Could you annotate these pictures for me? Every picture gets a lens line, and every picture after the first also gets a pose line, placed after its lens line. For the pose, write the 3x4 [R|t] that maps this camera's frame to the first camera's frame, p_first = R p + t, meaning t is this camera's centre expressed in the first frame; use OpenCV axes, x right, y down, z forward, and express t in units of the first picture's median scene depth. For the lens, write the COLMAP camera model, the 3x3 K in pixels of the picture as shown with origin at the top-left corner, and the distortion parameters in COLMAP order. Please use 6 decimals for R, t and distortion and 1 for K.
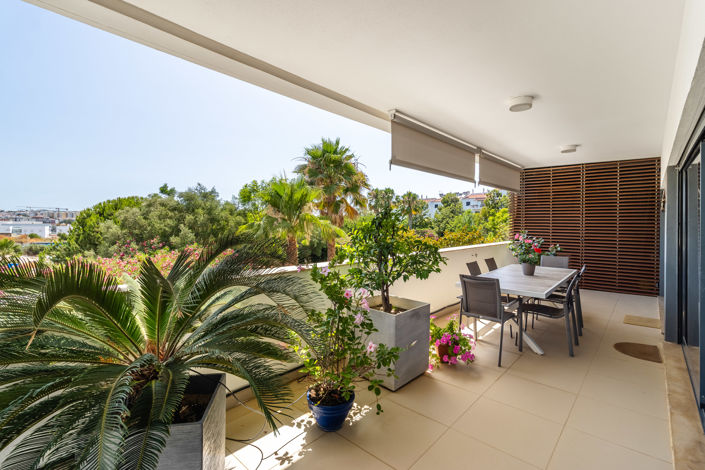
lens RADIAL K [[325.6, 0, 348.8], [0, 325.6, 223.2], [0, 0, 1]] dist [0.010041, 0.000361]
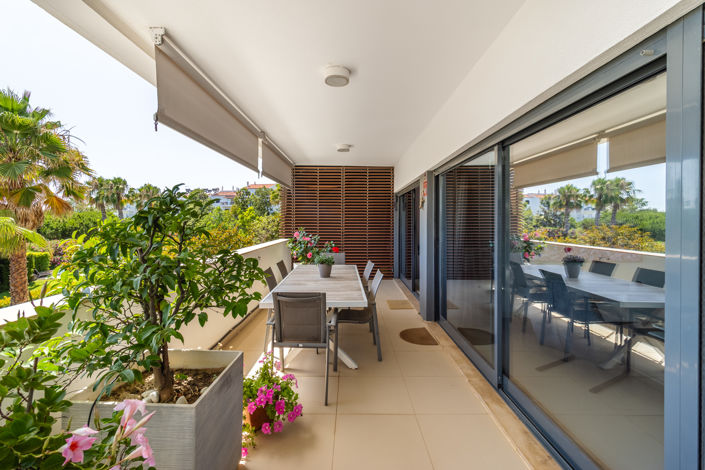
lens RADIAL K [[325.6, 0, 348.8], [0, 325.6, 223.2], [0, 0, 1]] dist [0.010041, 0.000361]
pose [[0.741423, -0.010366, 0.670958, -0.006080], [0.005127, 0.999939, 0.009784, -0.000070], [-0.671019, -0.003814, 0.741431, 0.169108]]
